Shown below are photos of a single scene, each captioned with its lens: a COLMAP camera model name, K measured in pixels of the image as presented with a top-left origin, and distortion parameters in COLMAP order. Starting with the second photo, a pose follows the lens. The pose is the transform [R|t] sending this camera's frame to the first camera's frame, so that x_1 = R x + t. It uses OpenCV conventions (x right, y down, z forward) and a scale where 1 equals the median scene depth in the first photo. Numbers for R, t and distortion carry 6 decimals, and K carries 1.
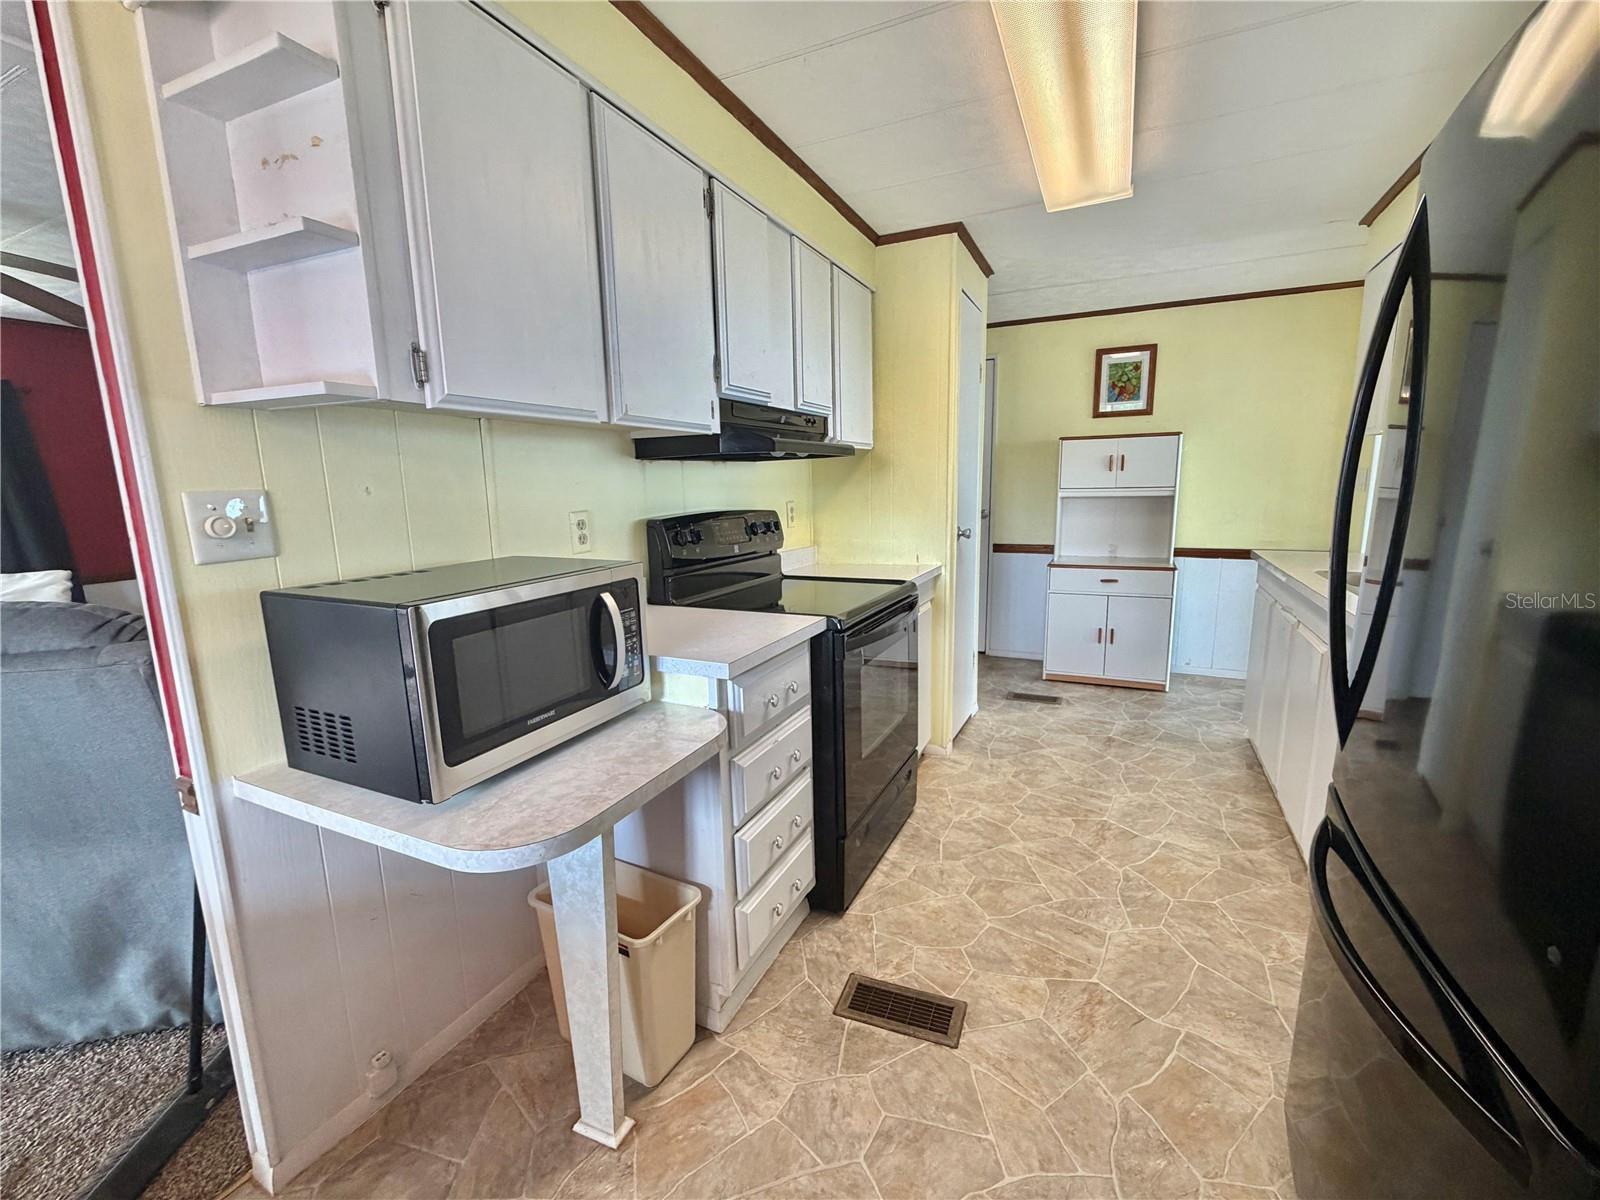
lens RADIAL K [[671.3, 0, 803.5], [0, 671.3, 601.0], [0, 0, 1]] dist [0.000091, -0.000091]
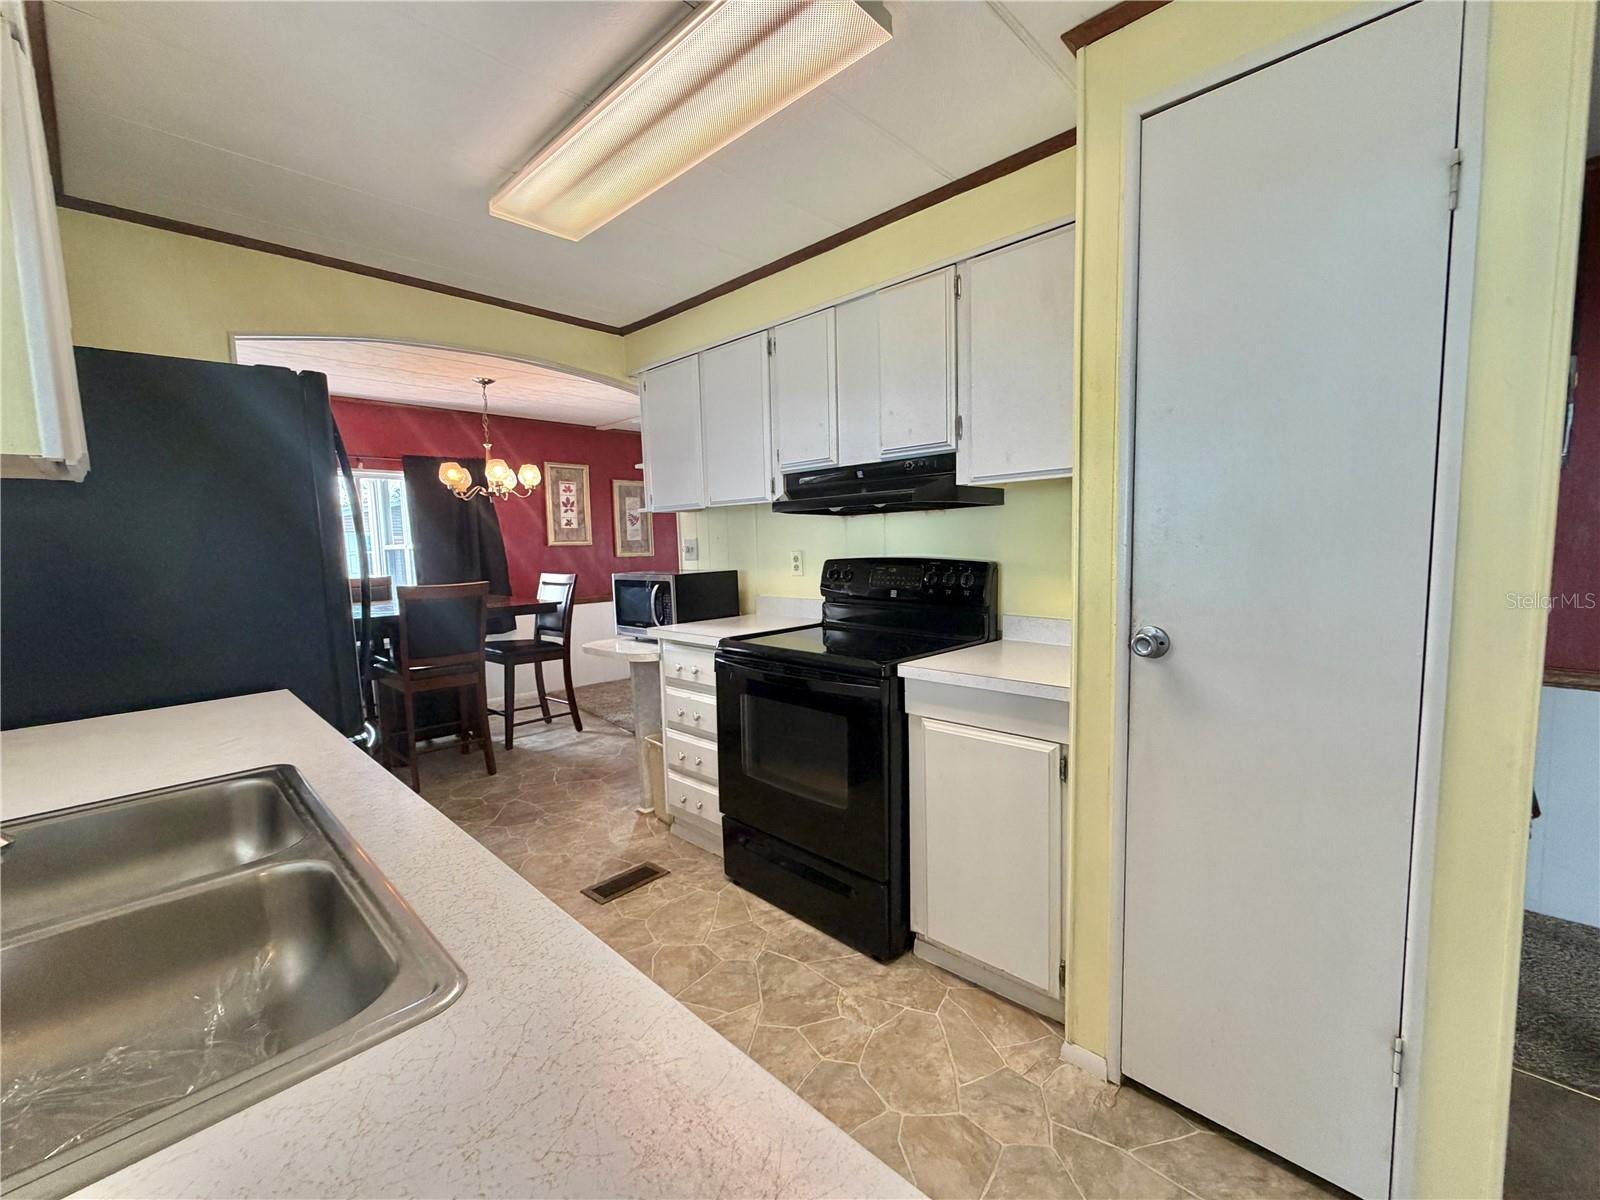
lens RADIAL K [[671.3, 0, 803.5], [0, 671.3, 601.0], [0, 0, 1]] dist [0.000091, -0.000091]
pose [[-0.319307, 0.115966, -0.940529, 0.921137], [-0.134729, 0.976847, 0.166184, -0.217587], [0.938025, 0.179781, -0.296290, 1.147008]]
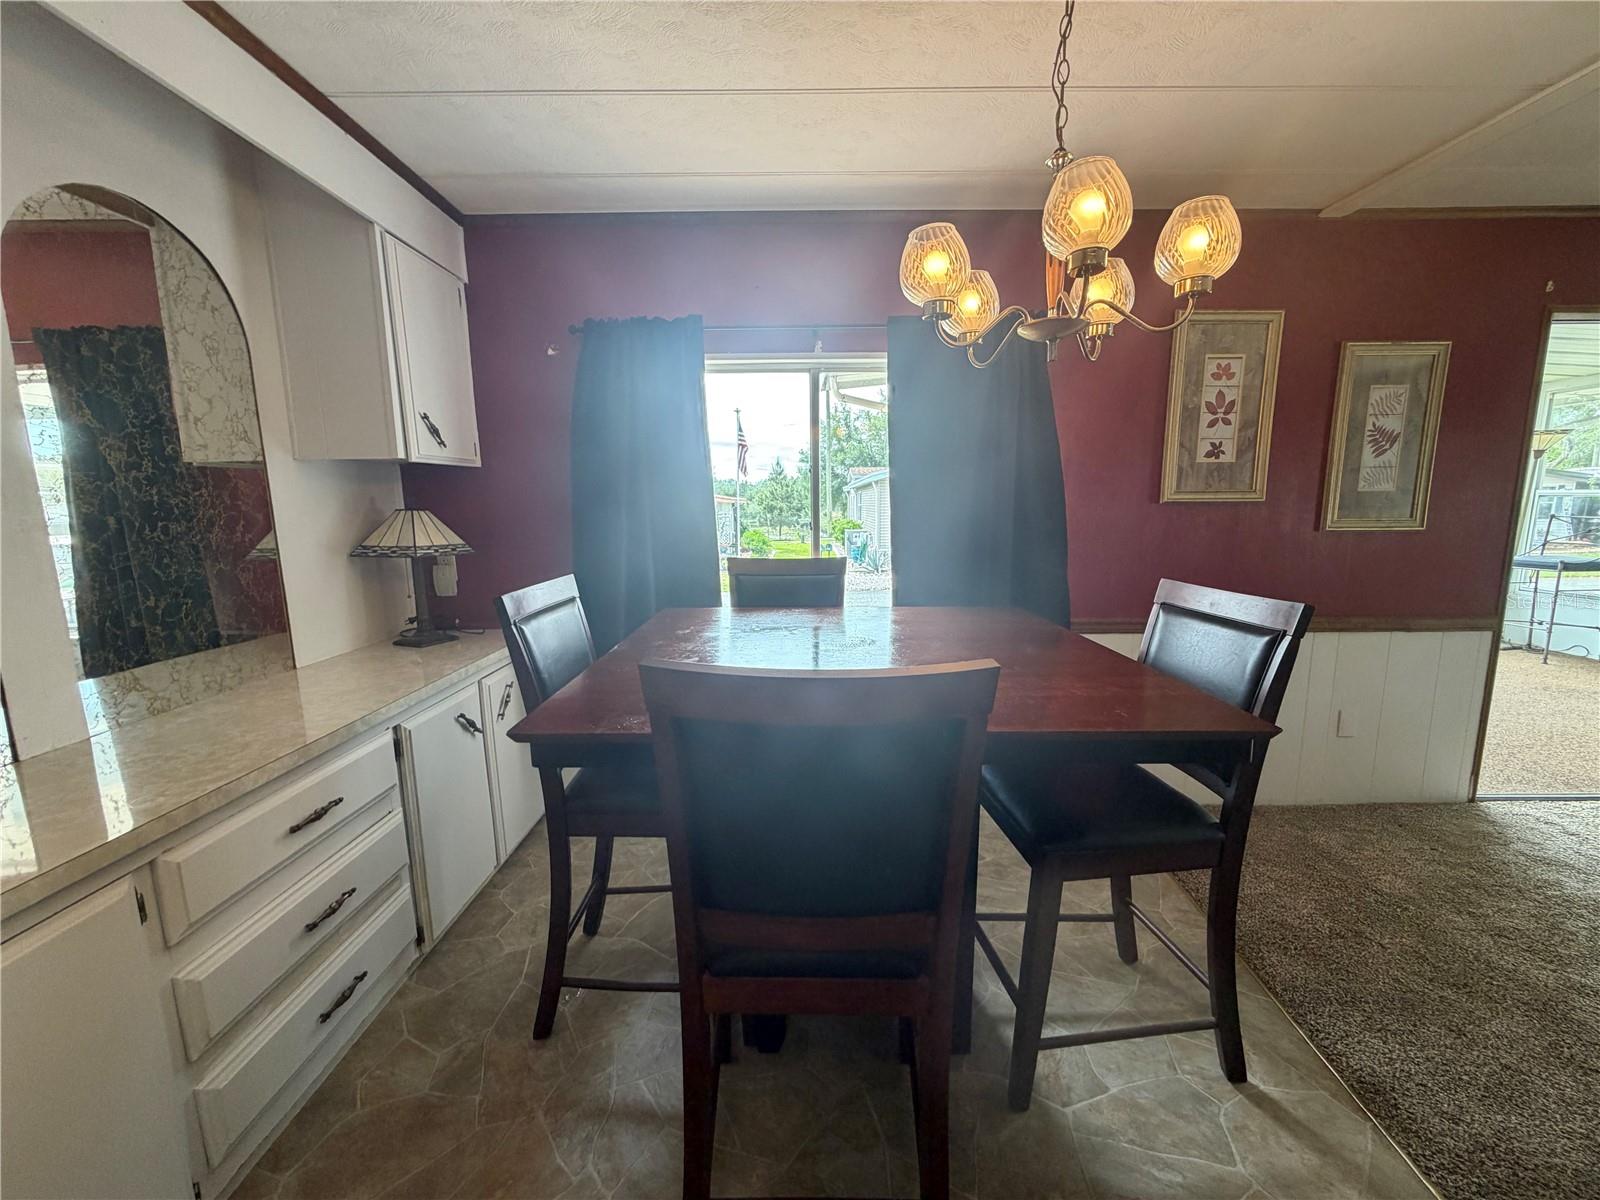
lens RADIAL K [[636.9, 0, 796.9], [0, 636.9, 603.7], [0, 0, 1]] dist [0.002110, 0.000316]
pose [[-0.902081, 0.097335, -0.420447, -0.037417], [-0.044916, 0.947768, 0.315781, -0.041437], [0.429223, 0.303745, -0.850592, 0.263771]]
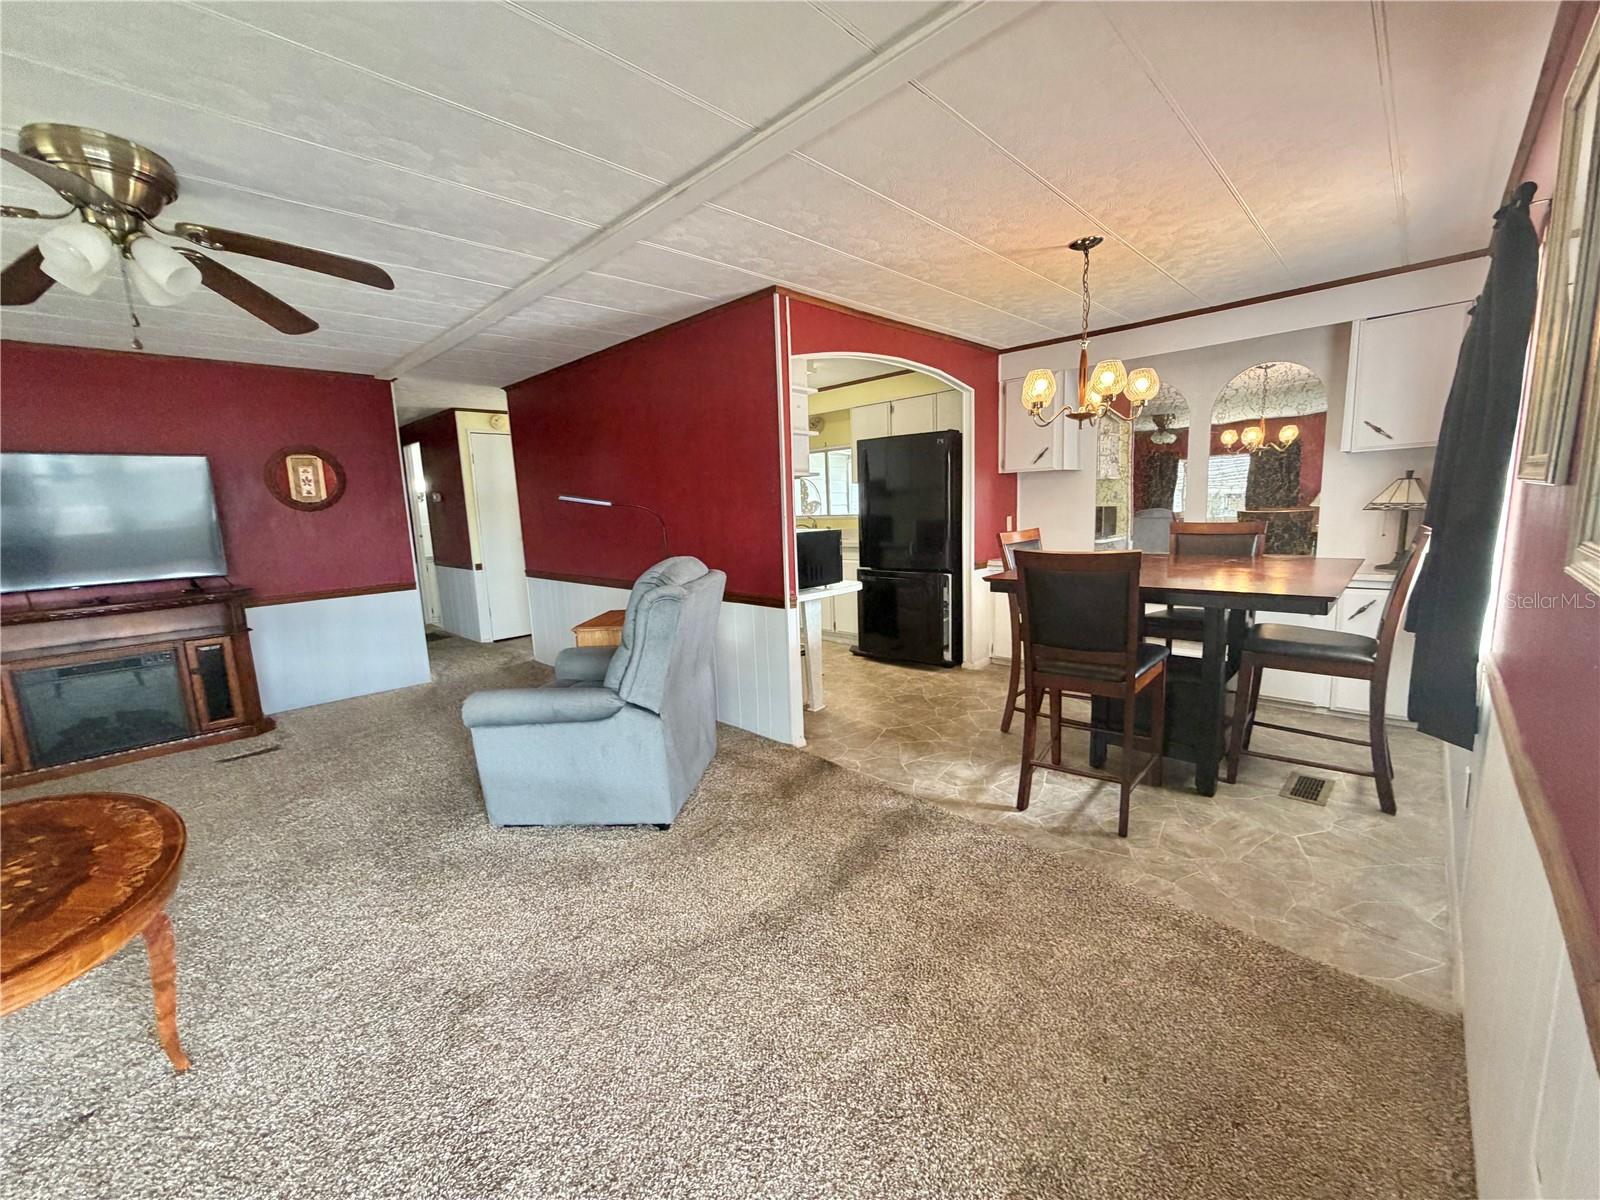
lens RADIAL K [[638.3, 0, 797.2], [0, 638.3, 601.8], [0, 0, 1]] dist [-0.001313, 0.000352]
pose [[0.321663, -0.136294, 0.936994, -1.668772], [0.199539, 0.977120, 0.073631, 0.040737], [-0.925590, 0.163283, 0.341499, -0.001567]]
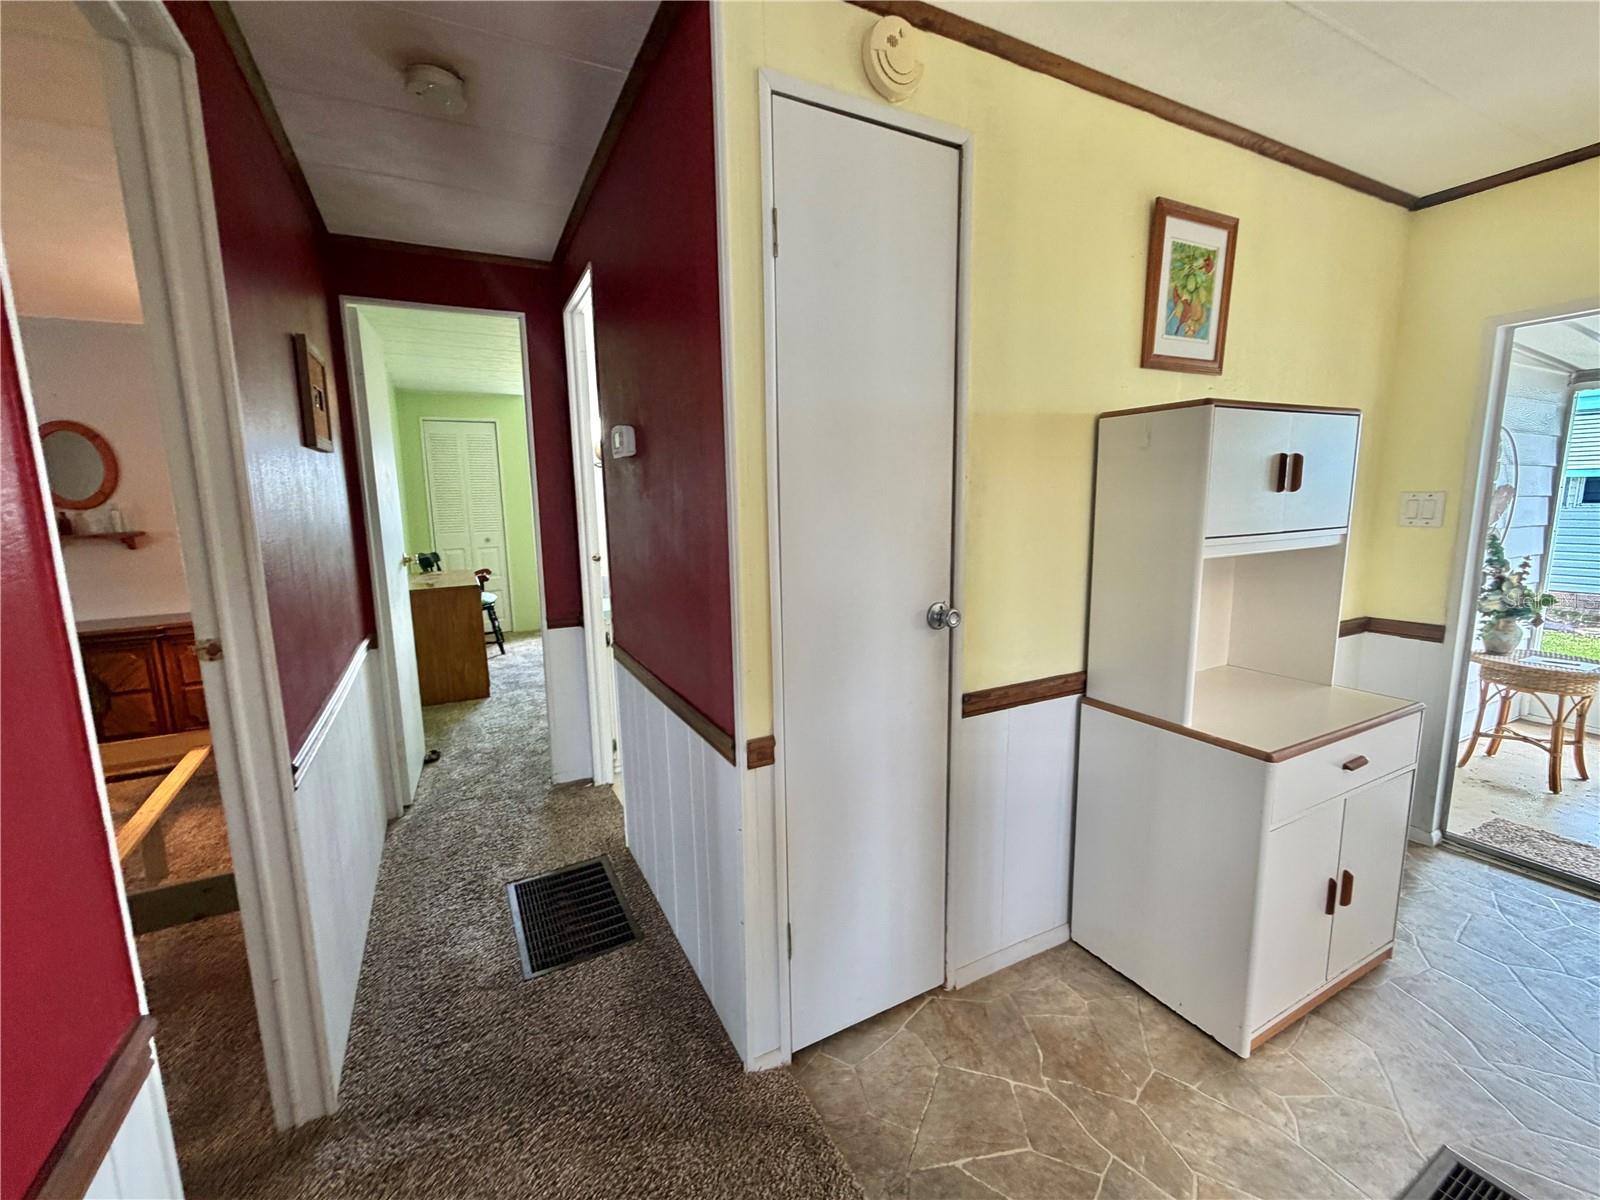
lens RADIAL K [[671.3, 0, 803.5], [0, 671.3, 601.0], [0, 0, 1]] dist [0.000091, -0.000091]
pose [[0.601208, -0.112365, 0.791153, -0.079509], [0.147288, 0.988683, 0.028493, -0.303335], [-0.785402, 0.099397, 0.610954, 1.639990]]
